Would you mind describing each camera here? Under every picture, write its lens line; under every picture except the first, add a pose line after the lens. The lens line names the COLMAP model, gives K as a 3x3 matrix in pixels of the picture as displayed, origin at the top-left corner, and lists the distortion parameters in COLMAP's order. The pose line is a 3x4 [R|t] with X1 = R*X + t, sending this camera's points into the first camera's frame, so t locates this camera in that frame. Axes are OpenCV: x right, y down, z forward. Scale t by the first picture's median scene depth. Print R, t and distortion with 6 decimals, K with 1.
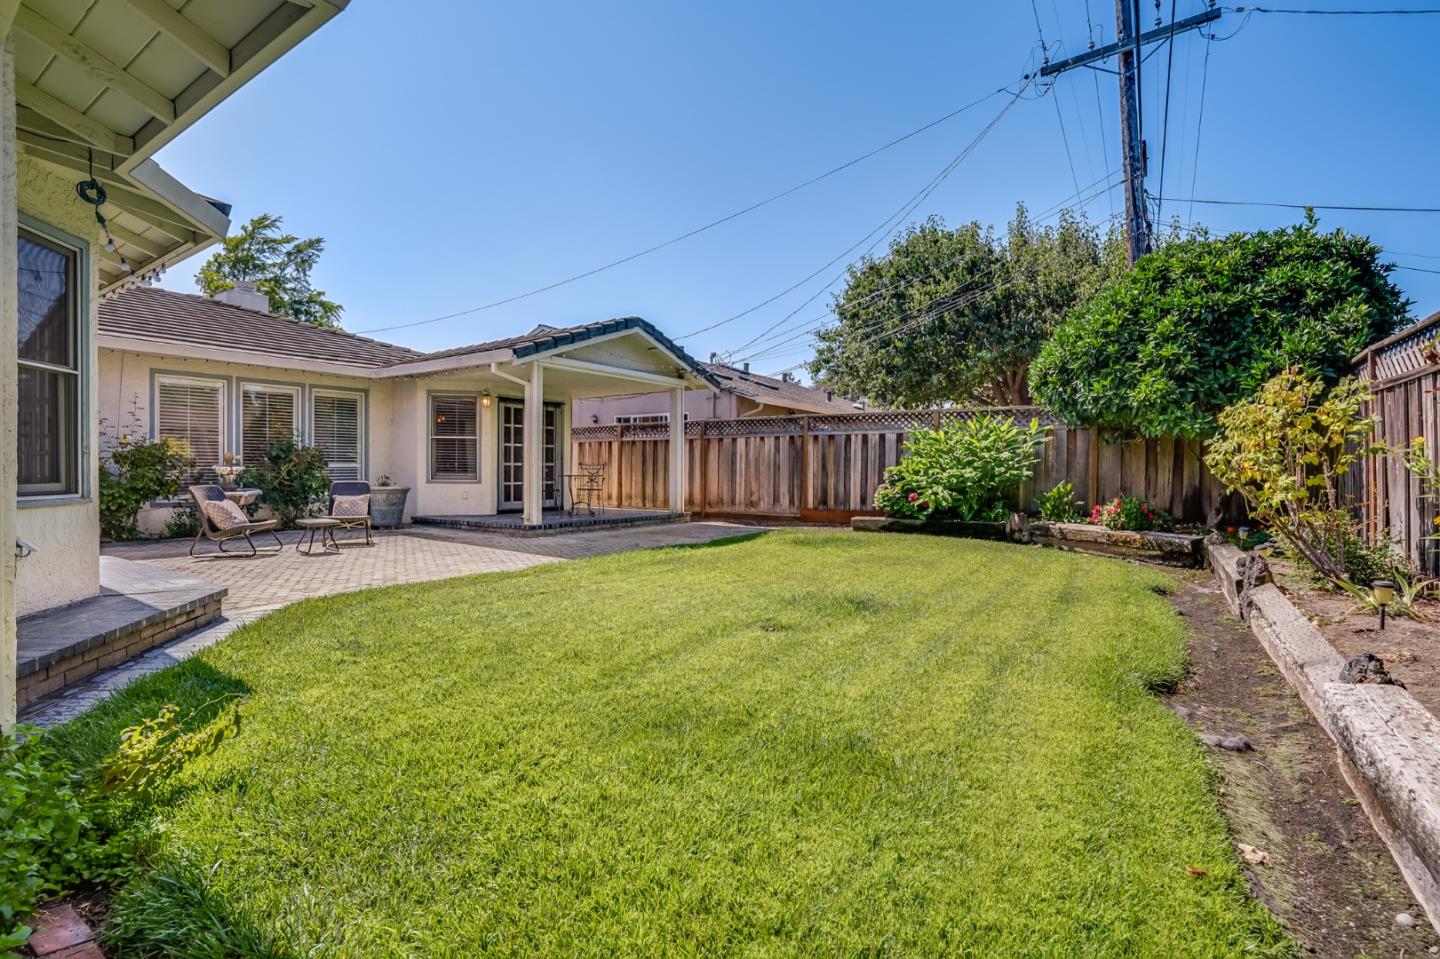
lens RADIAL K [[670.9, 0, 716.7], [0, 670.9, 476.2], [0, 0, 1]] dist [-0.065242, 0.031250]
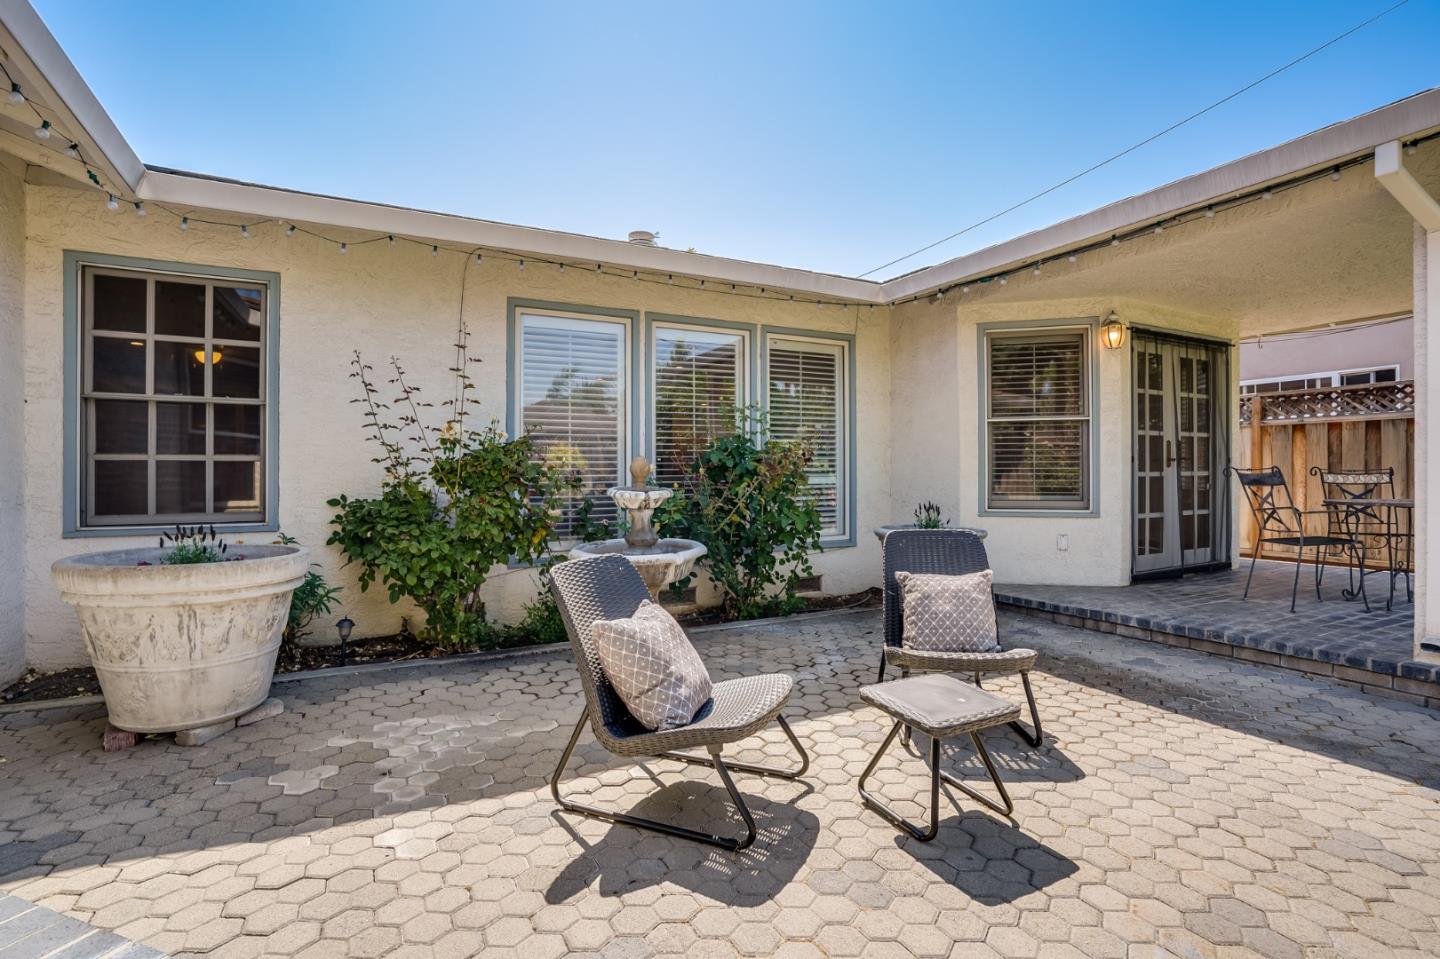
lens RADIAL K [[682.2, 0, 716.8], [0, 682.2, 459.3], [0, 0, 1]] dist [-0.047980, 0.015314]
pose [[0.880770, -0.020297, -0.473110, -0.439729], [0.003885, 0.999357, -0.035641, -0.016803], [0.473529, 0.029553, 0.880282, 0.563932]]
